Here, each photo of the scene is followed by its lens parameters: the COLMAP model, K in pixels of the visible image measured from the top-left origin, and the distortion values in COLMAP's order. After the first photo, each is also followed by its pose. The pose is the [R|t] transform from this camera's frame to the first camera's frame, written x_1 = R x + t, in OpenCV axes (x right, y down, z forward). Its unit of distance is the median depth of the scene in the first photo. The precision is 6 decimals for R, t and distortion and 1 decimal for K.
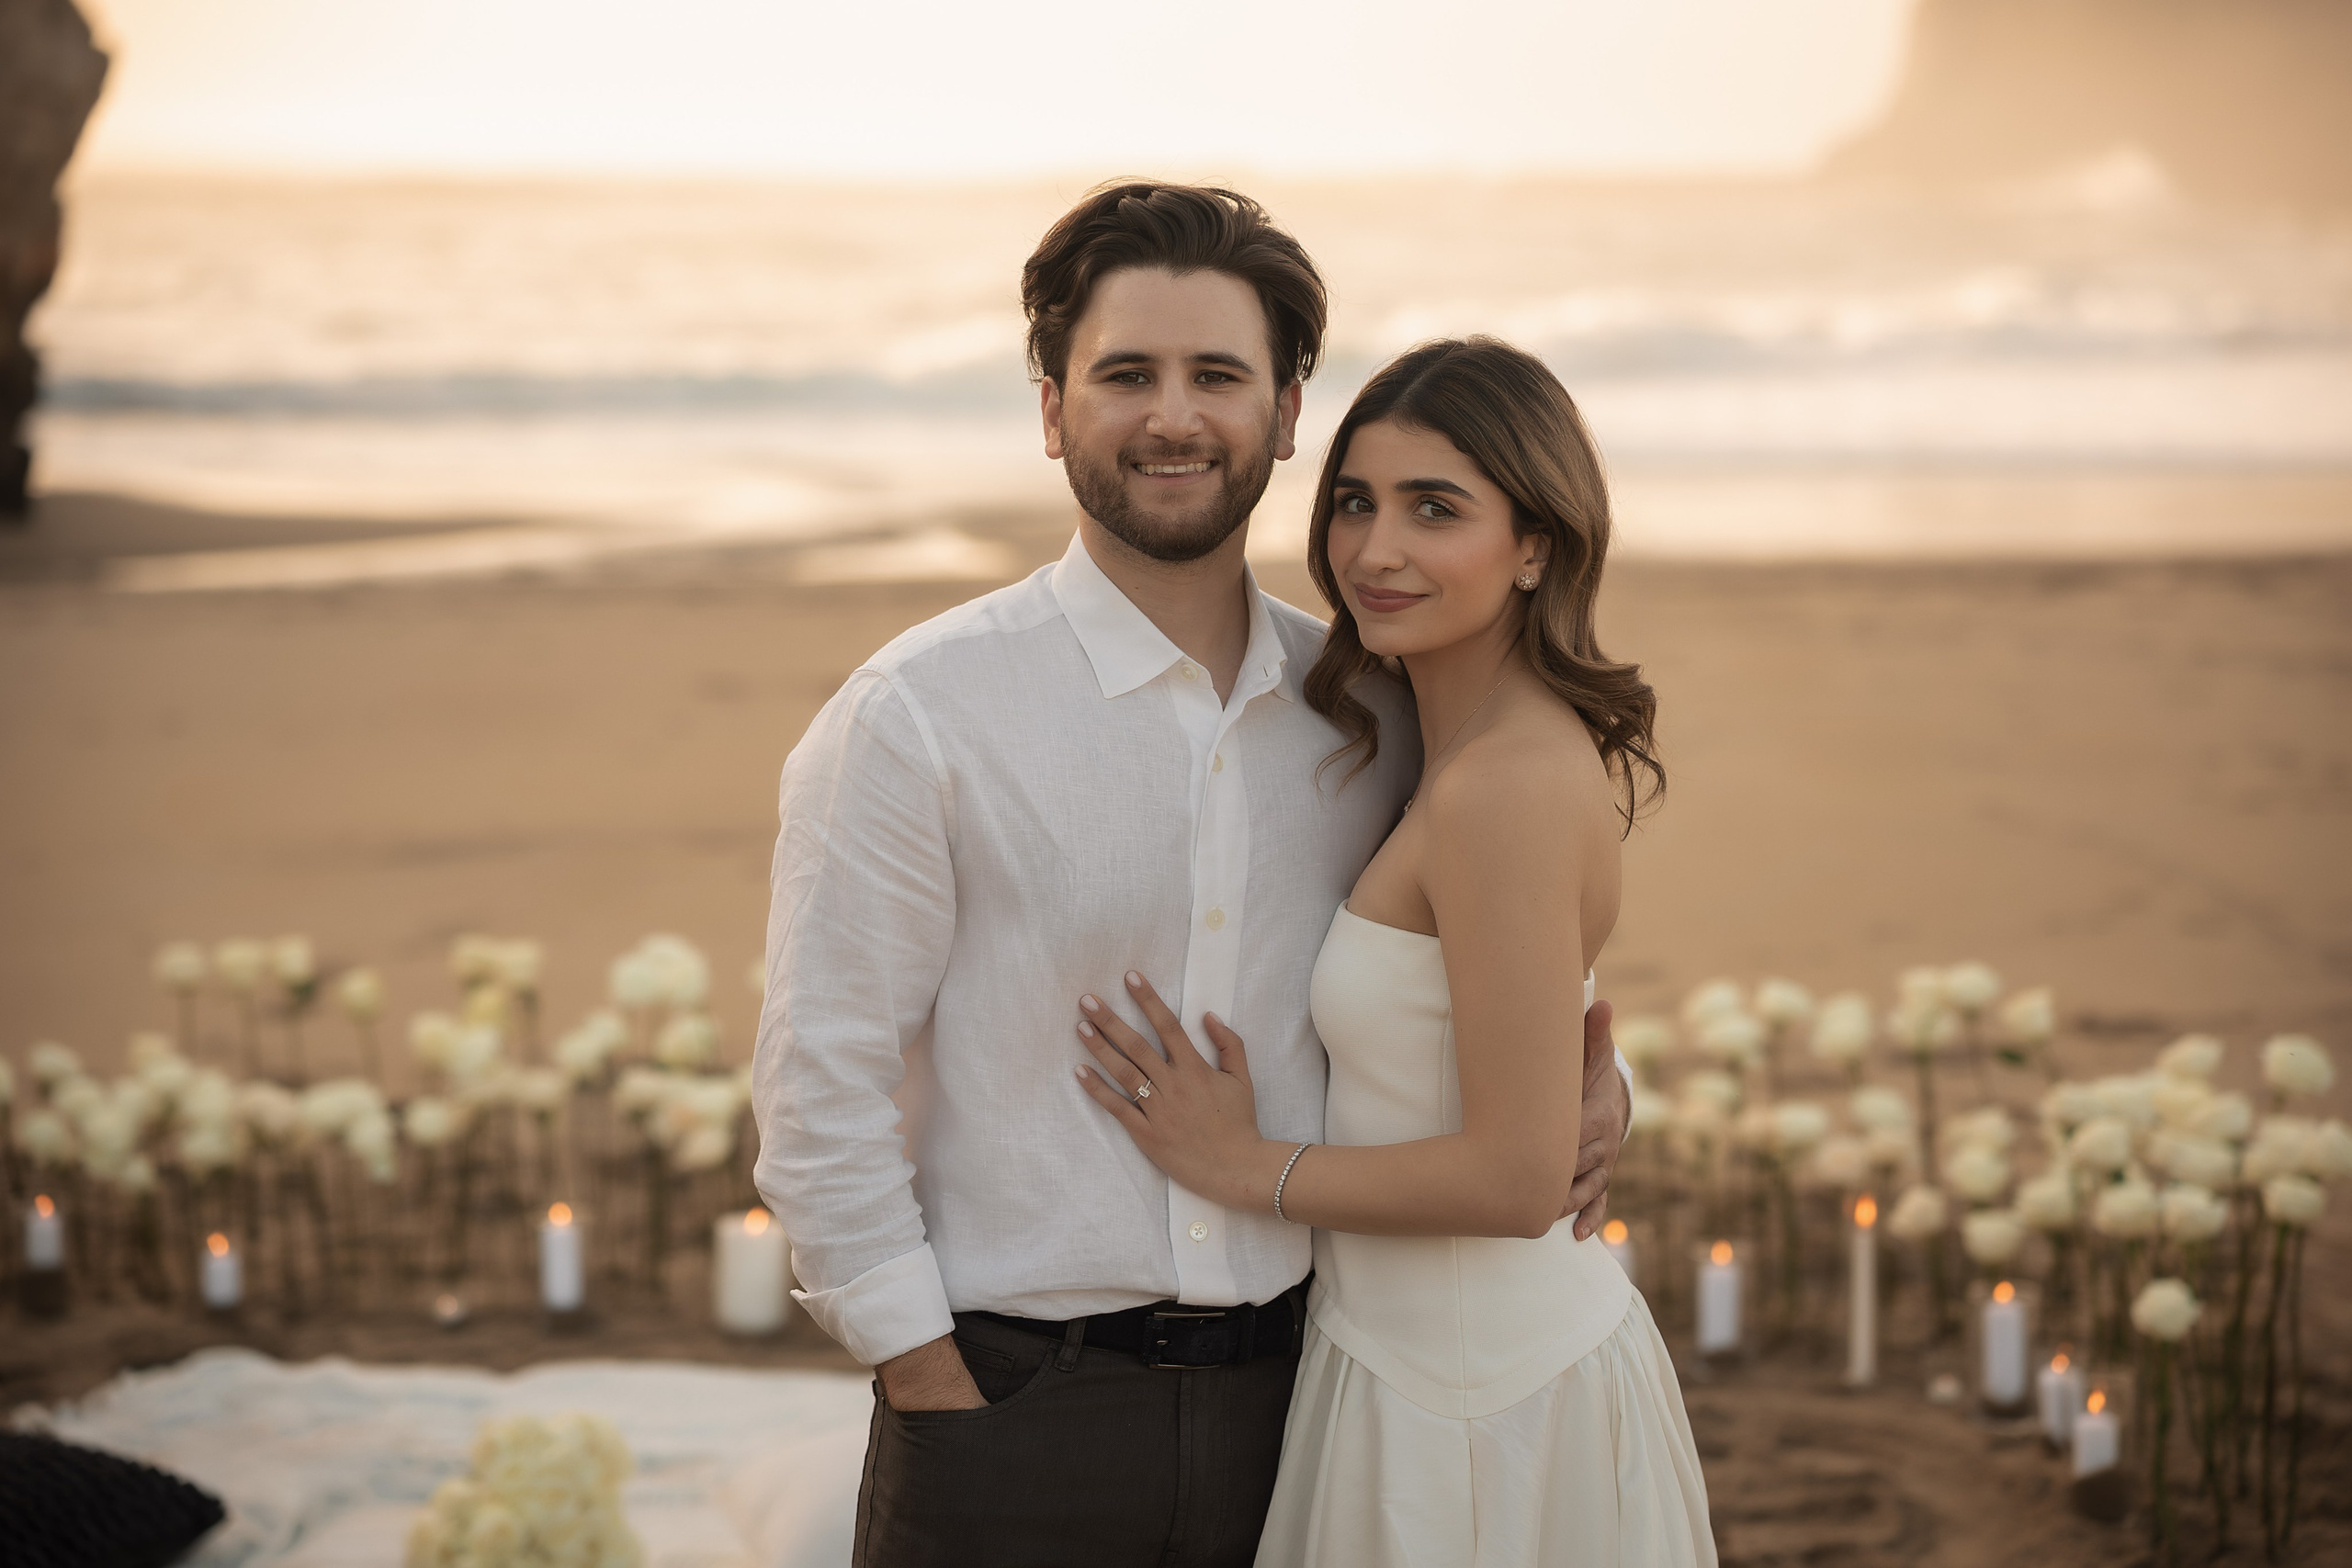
lens RADIAL K [[4359.7, 0, 1171.4], [0, 4359.7, 783.6], [0, 0, 1]] dist [0.310009, 0.000000]
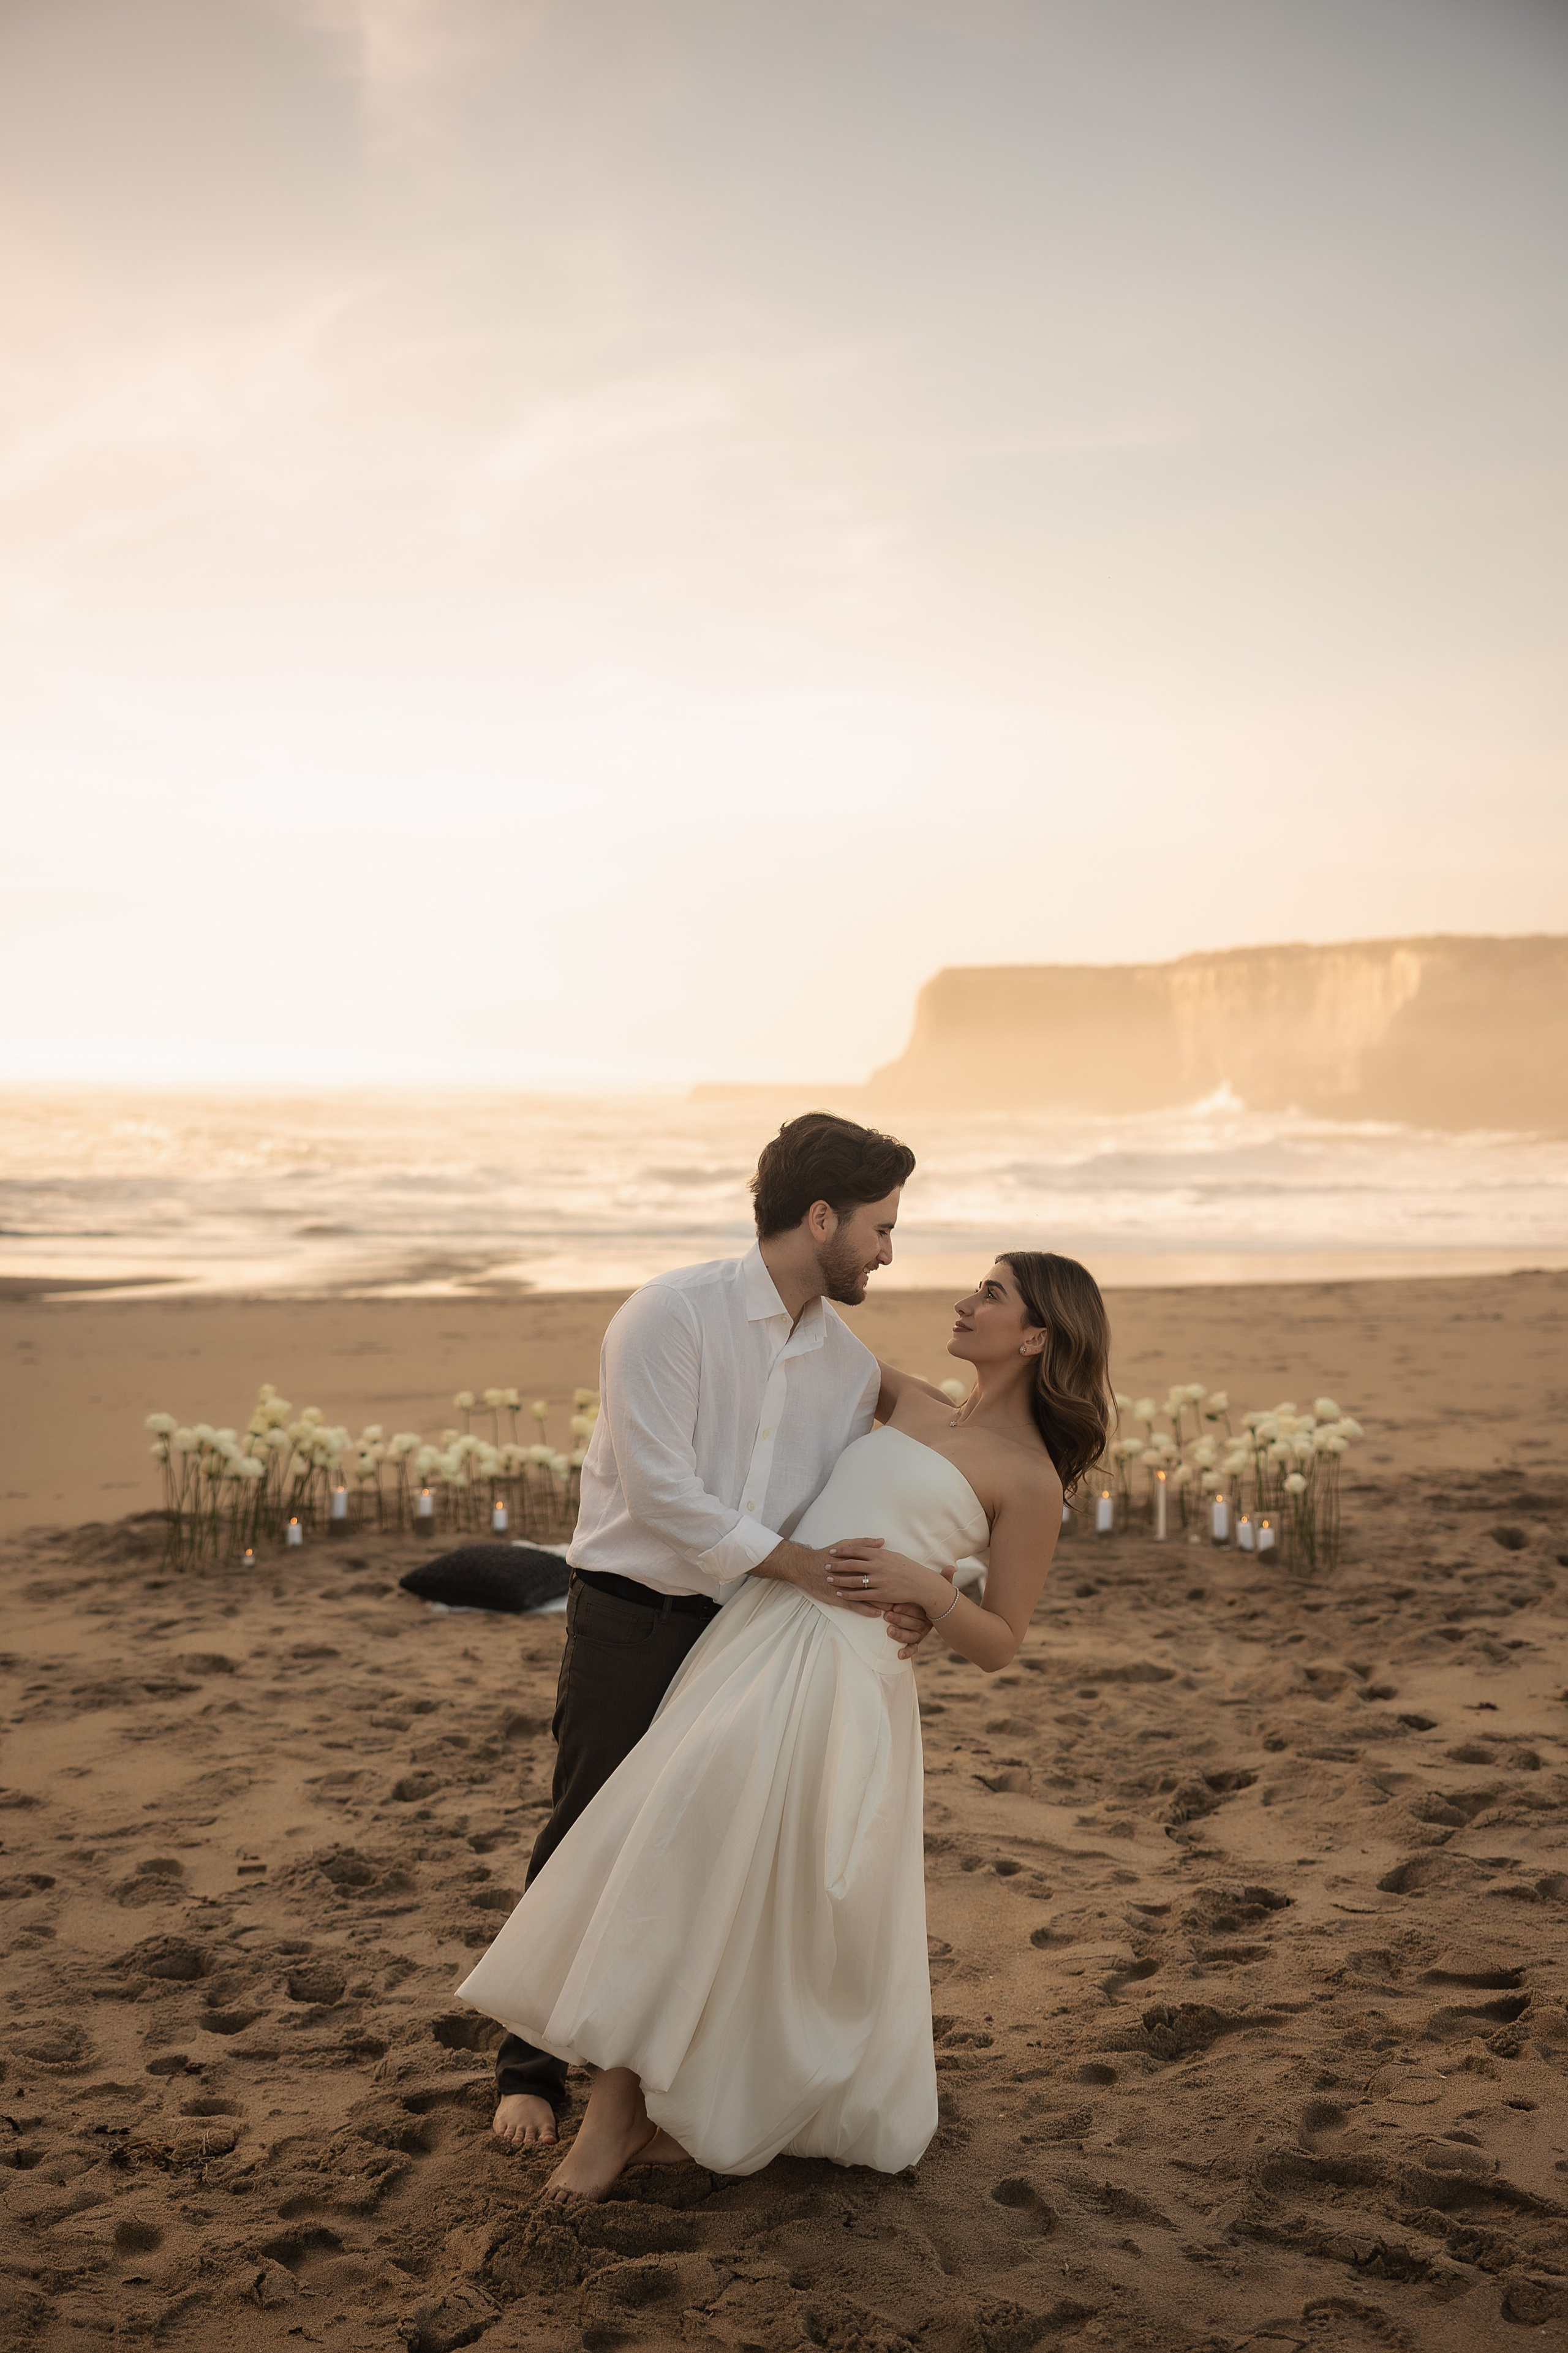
lens RADIAL K [[2540.7, 0, 788.7], [0, 2540.7, 1190.0], [0, 0, 1]] dist [-0.016824, 0.000000]
pose [[0.993021, 0.003480, 0.117890, -0.233947], [0.008064, 0.995222, -0.097303, 0.071102], [-0.117665, 0.097574, 0.988248, -0.467651]]
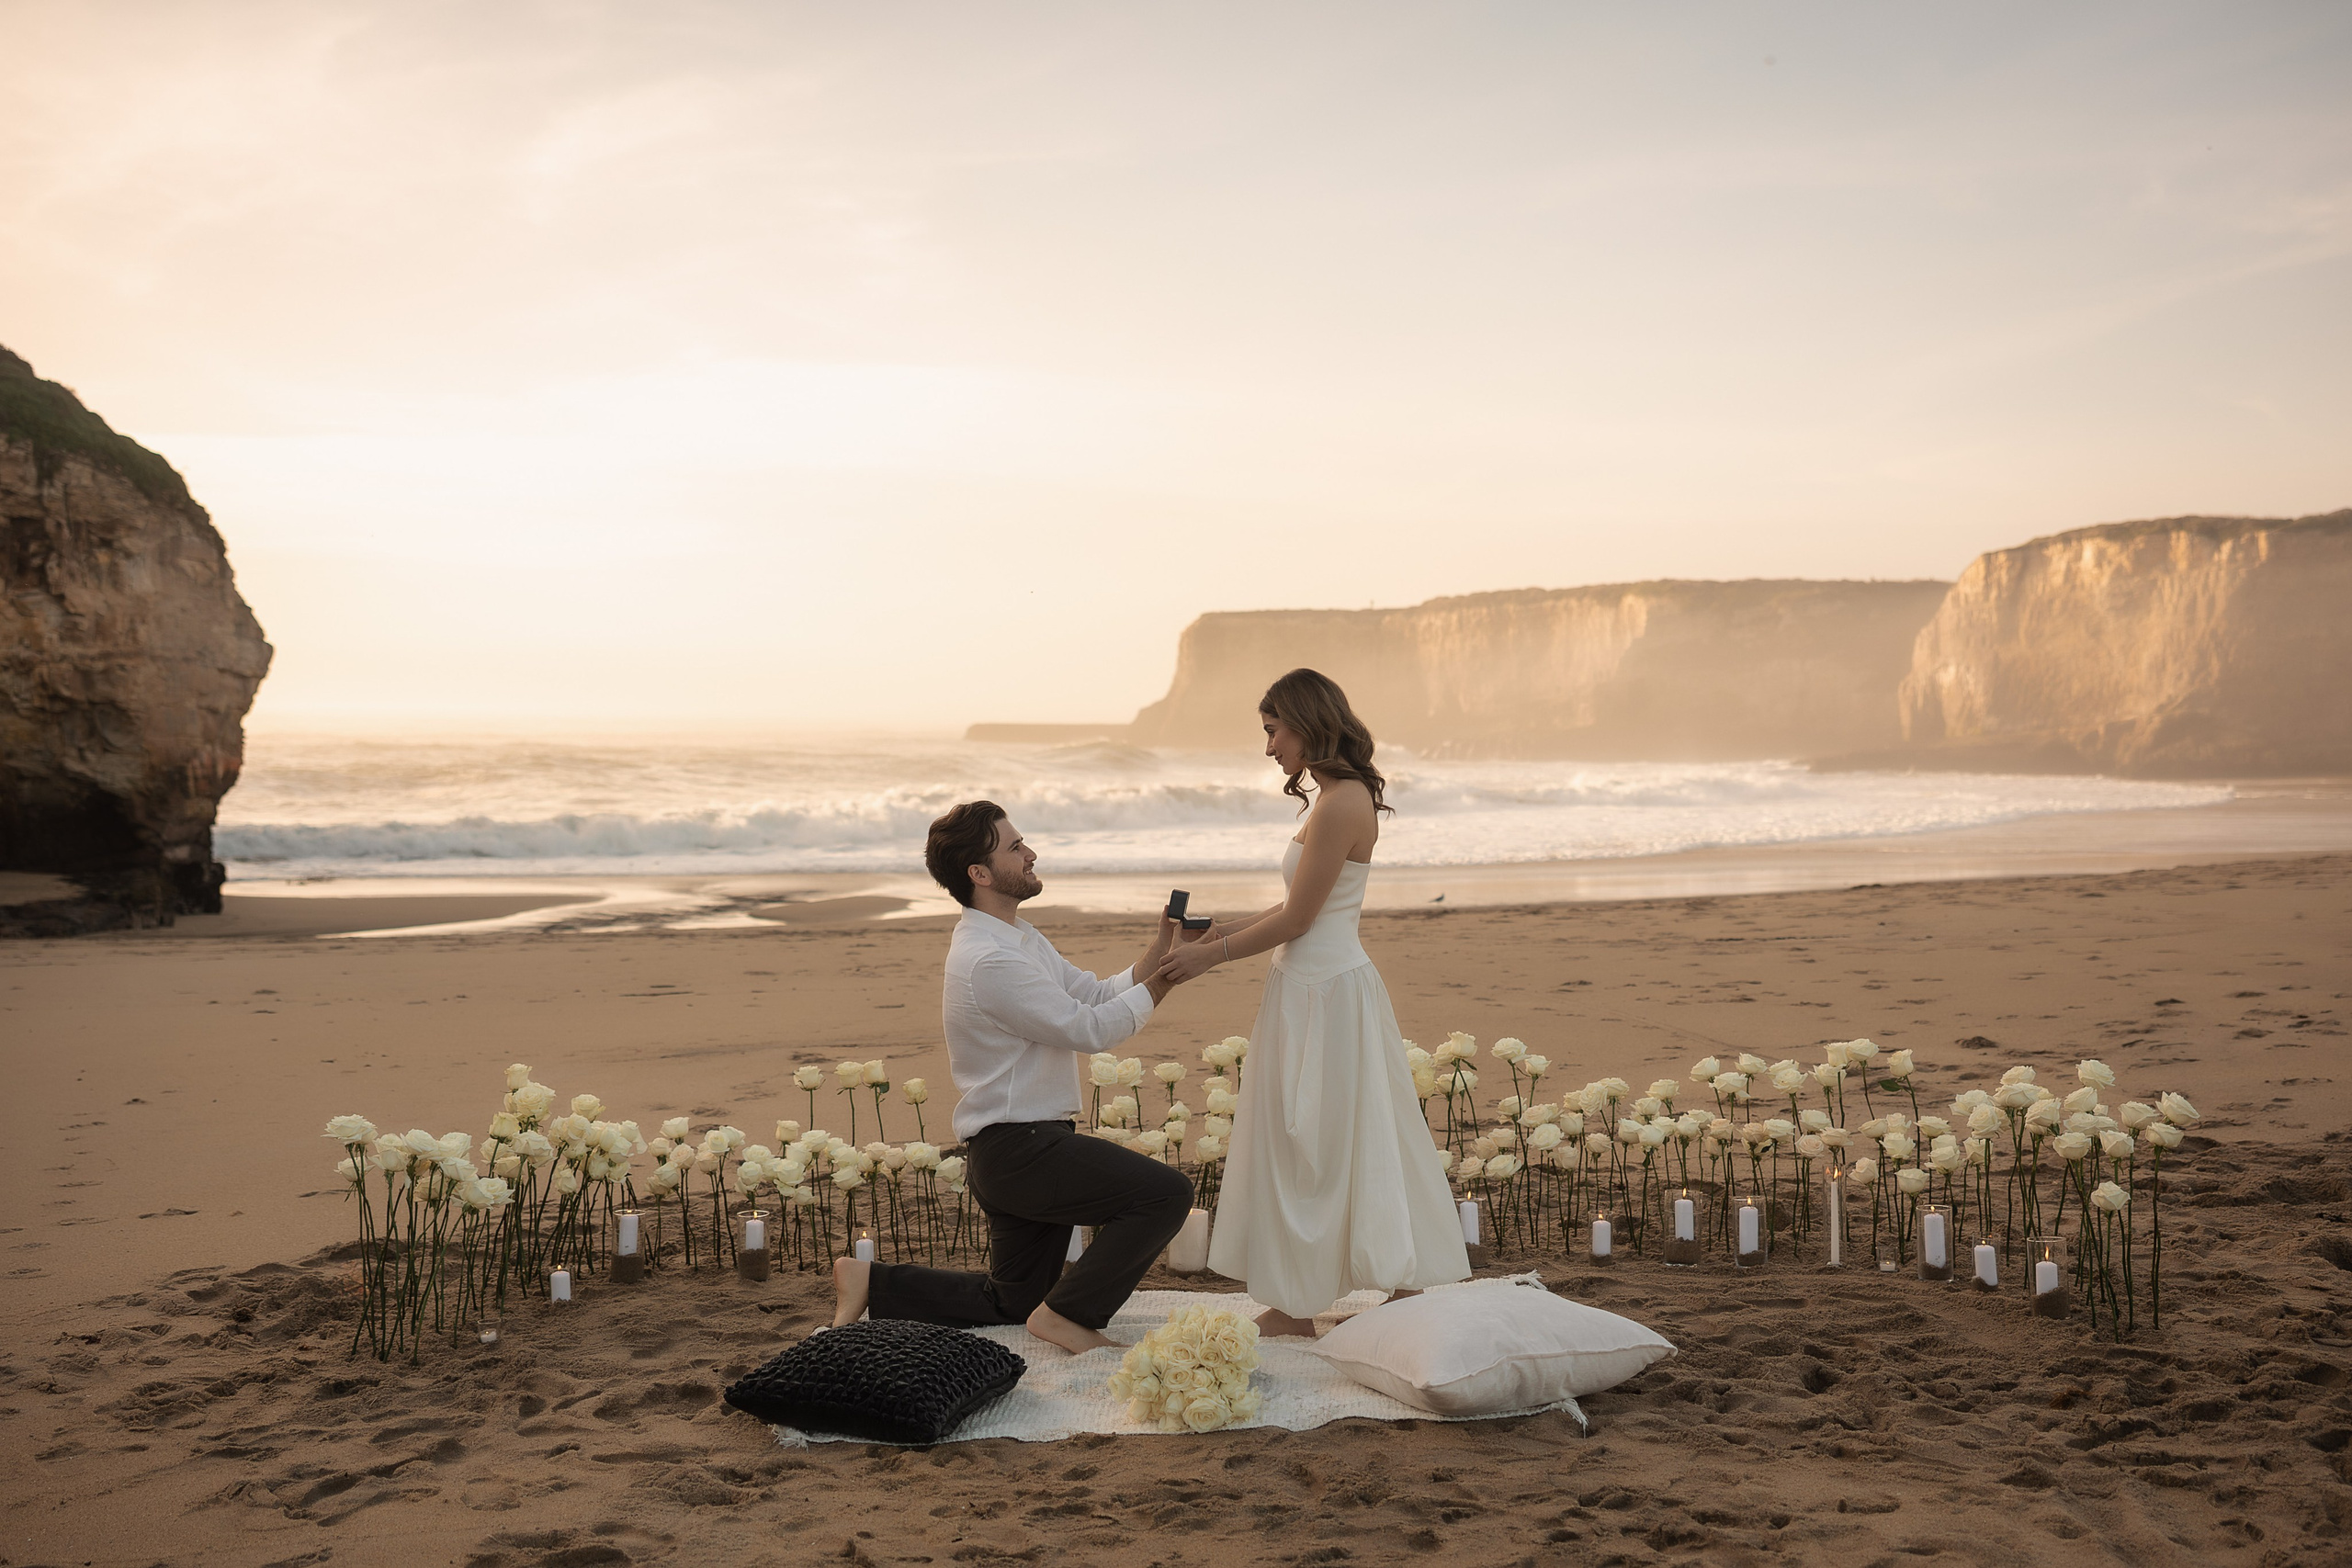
lens RADIAL K [[2392.0, 0, 1190.3], [0, 2392.0, 788.3], [0, 0, 1]] dist [-0.043743, 0.000000]
pose [[0.985127, -0.005790, 0.171733, -0.260870], [0.025155, 0.993524, -0.110804, 0.040763], [-0.169979, 0.113476, 0.978892, 0.066366]]
